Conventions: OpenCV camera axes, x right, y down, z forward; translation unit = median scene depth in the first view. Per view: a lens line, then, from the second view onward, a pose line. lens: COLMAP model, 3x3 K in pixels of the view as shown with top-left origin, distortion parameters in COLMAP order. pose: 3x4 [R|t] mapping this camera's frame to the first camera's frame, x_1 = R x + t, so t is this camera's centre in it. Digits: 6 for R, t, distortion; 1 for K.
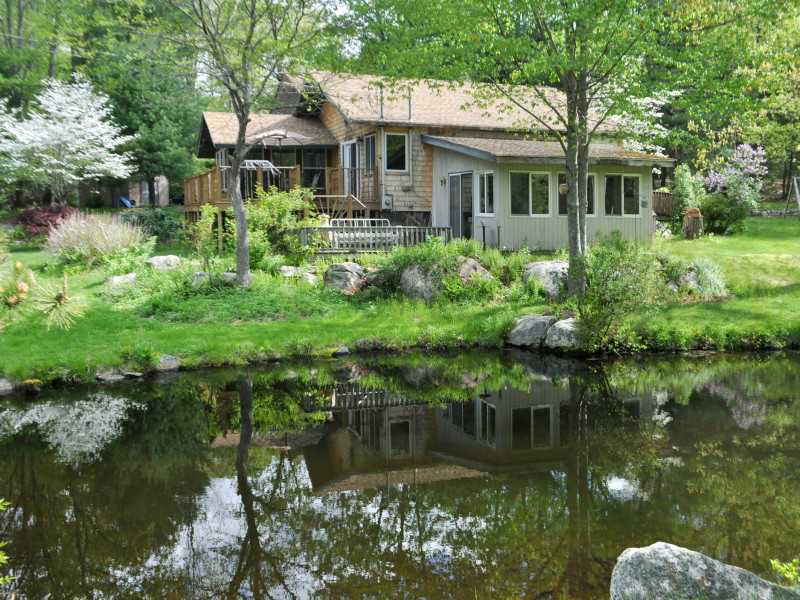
lens RADIAL K [[576.2, 0, 400.0], [0, 576.2, 276.7], [0, 0, 1]] dist [0.002420, 0.000998]
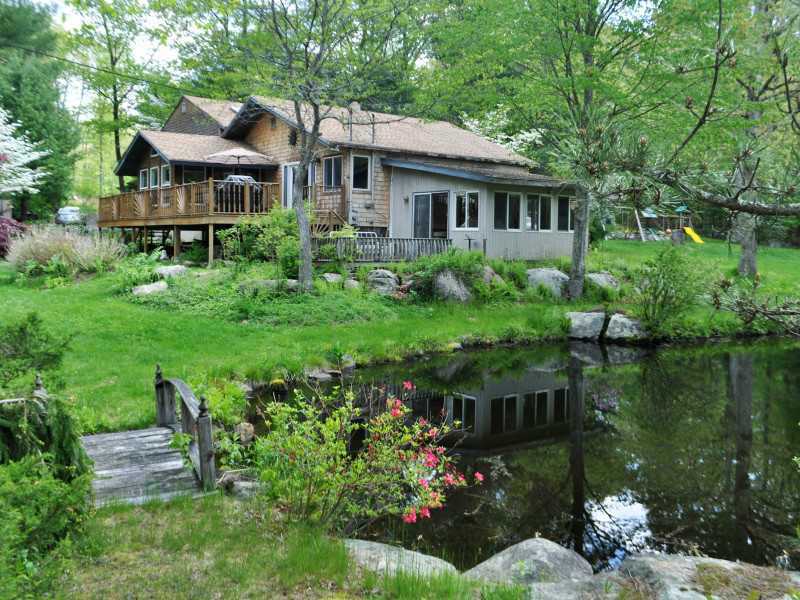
lens RADIAL K [[516.4, 0, 402.9], [0, 516.4, 284.5], [0, 0, 1]] dist [-0.003880, -0.000970]
pose [[0.981379, -0.011053, 0.191761, -0.150401], [0.012471, 0.999903, -0.006194, 0.006156], [-0.191674, 0.008470, 0.981422, 0.022419]]
